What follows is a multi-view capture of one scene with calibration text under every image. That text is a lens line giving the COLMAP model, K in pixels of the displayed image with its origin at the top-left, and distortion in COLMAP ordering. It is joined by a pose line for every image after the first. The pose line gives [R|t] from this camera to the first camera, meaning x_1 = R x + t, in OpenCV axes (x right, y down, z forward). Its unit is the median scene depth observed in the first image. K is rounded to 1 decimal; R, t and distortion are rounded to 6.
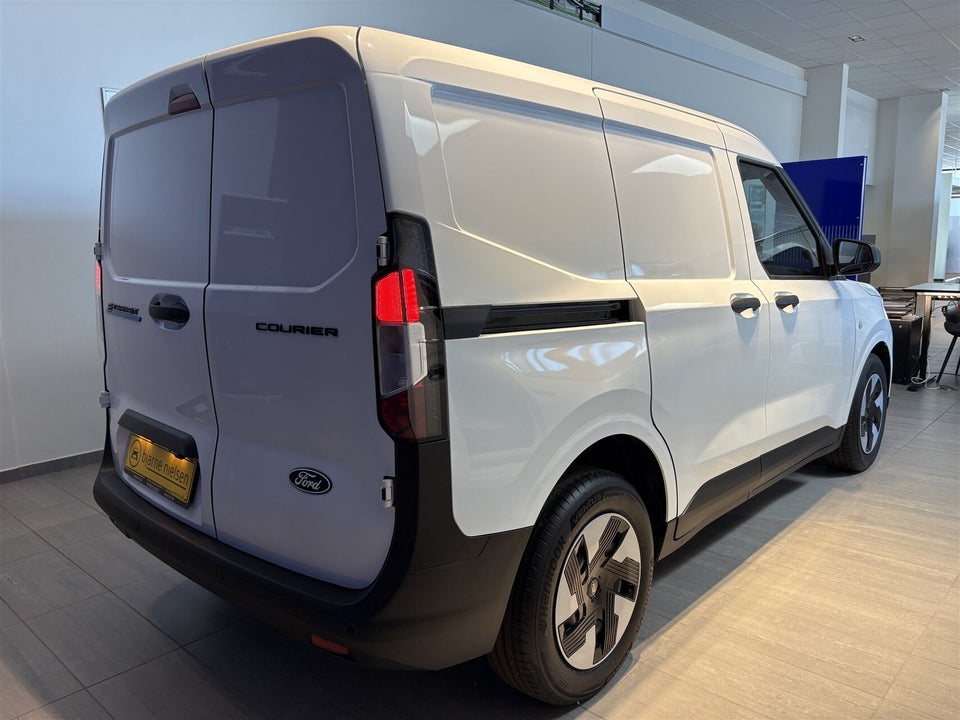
lens RADIAL K [[666.2, 0, 470.7], [0, 666.2, 358.6], [0, 0, 1]] dist [0.053845, -0.055185]
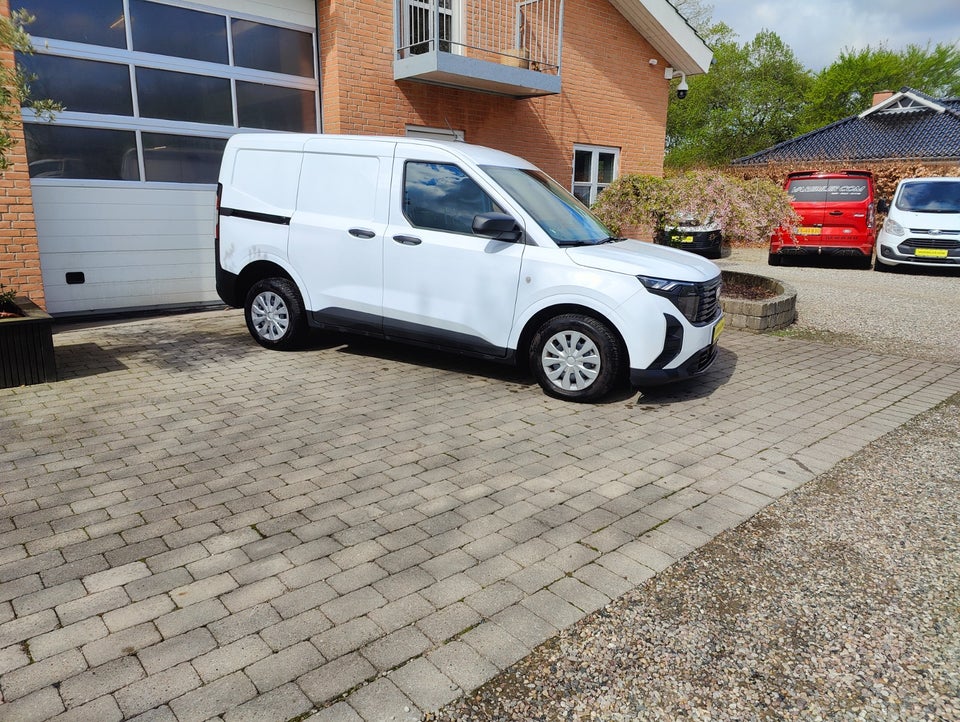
lens RADIAL K [[666.4, 0, 481.3], [0, 666.4, 358.6], [0, 0, 1]] dist [0.021862, -0.002171]
pose [[0.268649, 0.272625, -0.923853, 3.840549], [-0.206869, 0.953061, 0.221088, -0.371156], [0.940762, 0.131722, 0.312436, 1.173167]]
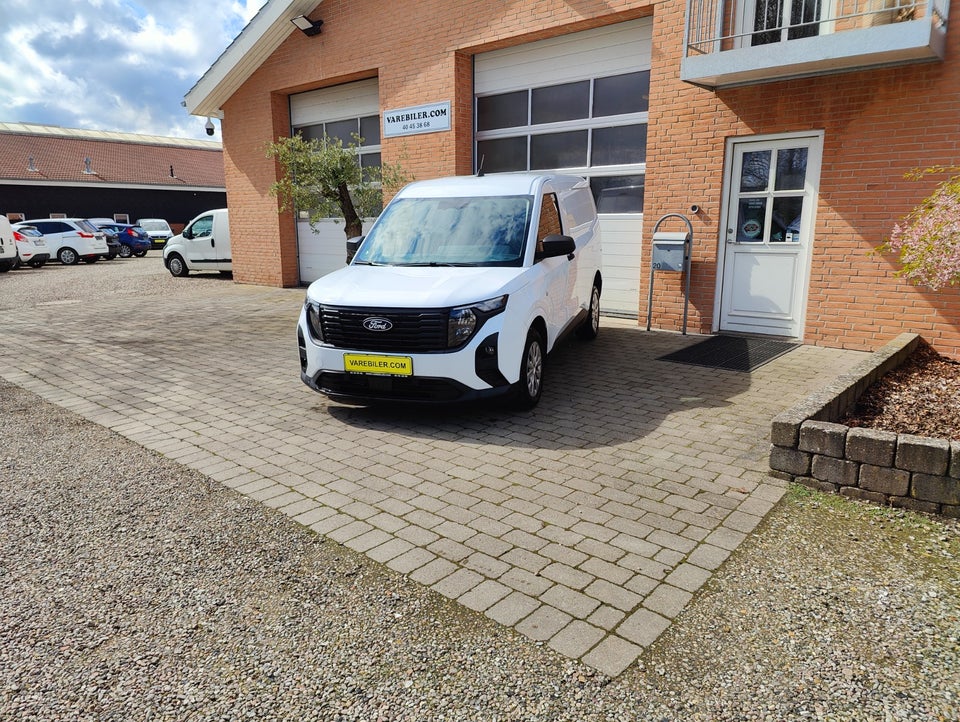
lens RADIAL K [[666.2, 0, 470.7], [0, 666.2, 359.6], [0, 0, 1]] dist [0.053845, -0.055185]
pose [[-0.924776, 0.133153, -0.356454, 1.921915], [-0.016398, 0.921960, 0.386939, -1.159022], [0.380158, 0.363677, -0.850423, 5.639528]]
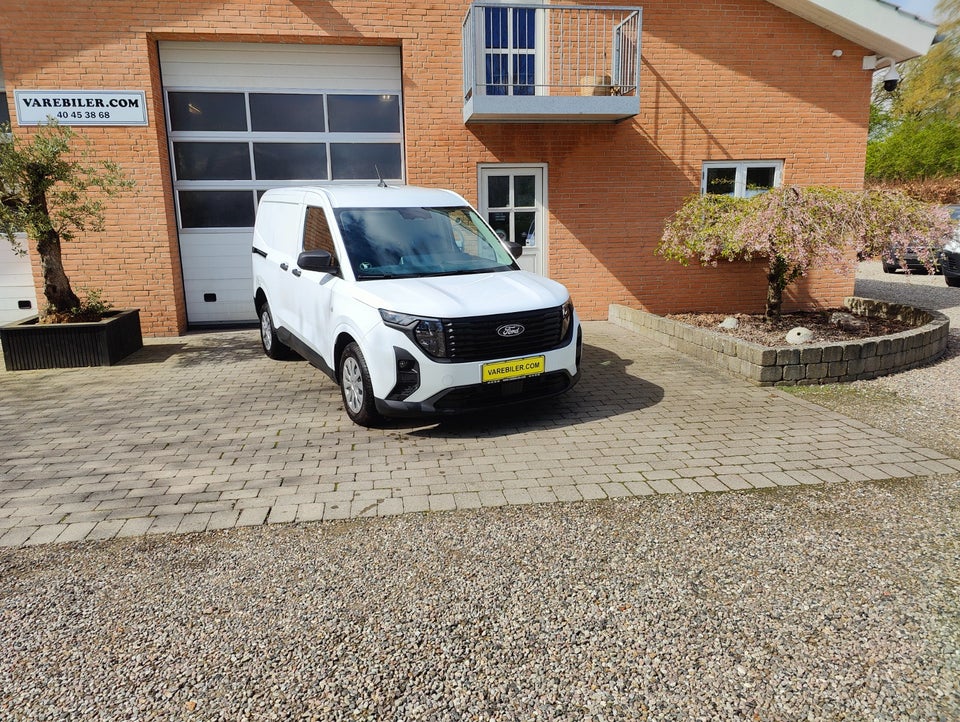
lens RADIAL K [[666.2, 0, 470.7], [0, 666.2, 359.6], [0, 0, 1]] dist [0.053845, -0.055185]
pose [[-0.310747, 0.239901, -0.919719, 3.957505], [-0.140718, 0.945349, 0.294131, -0.901265], [0.940018, 0.220821, -0.260007, 3.678940]]
